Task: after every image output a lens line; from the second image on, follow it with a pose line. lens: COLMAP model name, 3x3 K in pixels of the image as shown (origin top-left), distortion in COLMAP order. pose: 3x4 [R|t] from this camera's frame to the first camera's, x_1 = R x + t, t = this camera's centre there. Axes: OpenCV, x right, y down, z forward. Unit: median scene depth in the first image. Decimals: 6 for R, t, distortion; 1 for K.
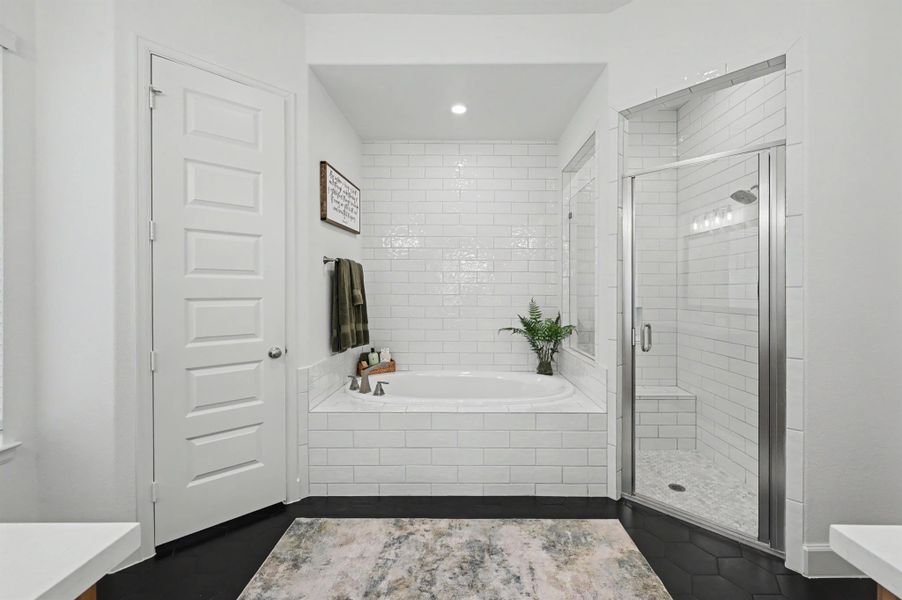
lens RADIAL K [[358.7, 0, 451.5], [0, 358.7, 293.2], [0, 0, 1]] dist [0.003122, 0.000097]
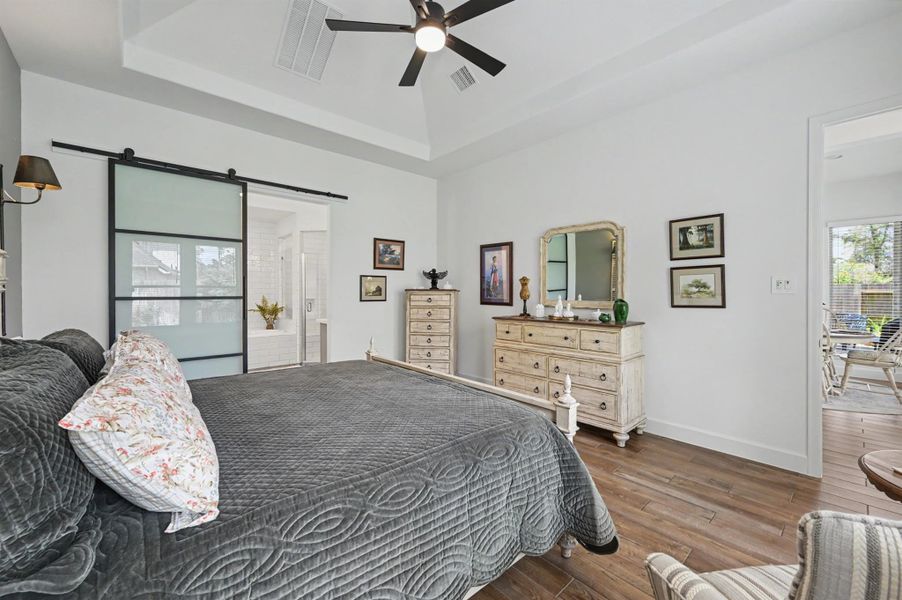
lens RADIAL K [[358.7, 0, 456.7], [0, 358.7, 293.5], [0, 0, 1]] dist [0.003122, 0.000097]
pose [[0.745248, -0.004153, 0.666775, -0.529701], [0.004872, 0.999988, 0.000784, 0.009862], [-0.666770, 0.002664, 0.745259, -2.106354]]
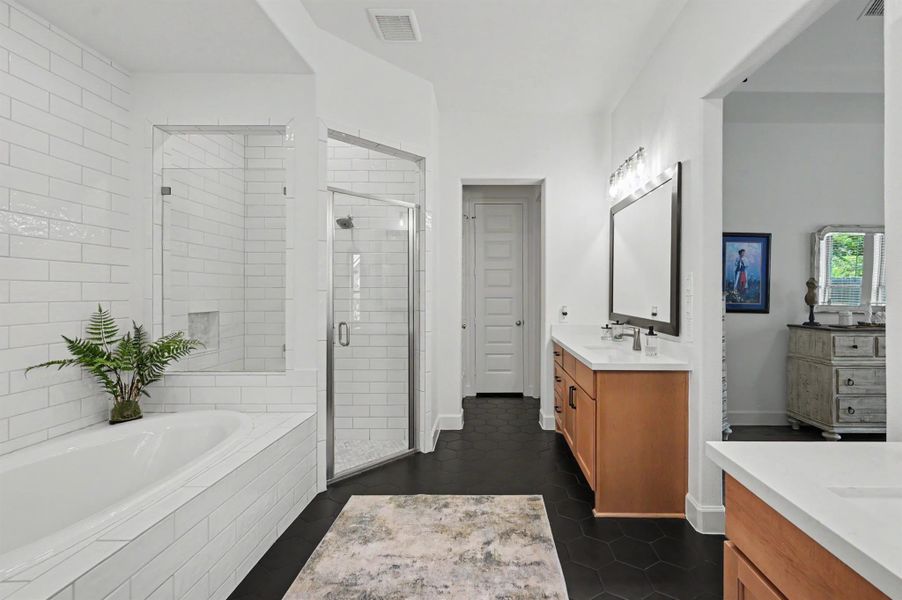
lens RADIAL K [[365.6, 0, 496.2], [0, 365.6, 293.0], [0, 0, 1]] dist [-0.000589, -0.000220]
pose [[0.001736, -0.001793, 0.999997, -0.613131], [0.001030, 0.999998, 0.001791, -0.013387], [-0.999998, 0.001027, 0.001738, 0.475923]]
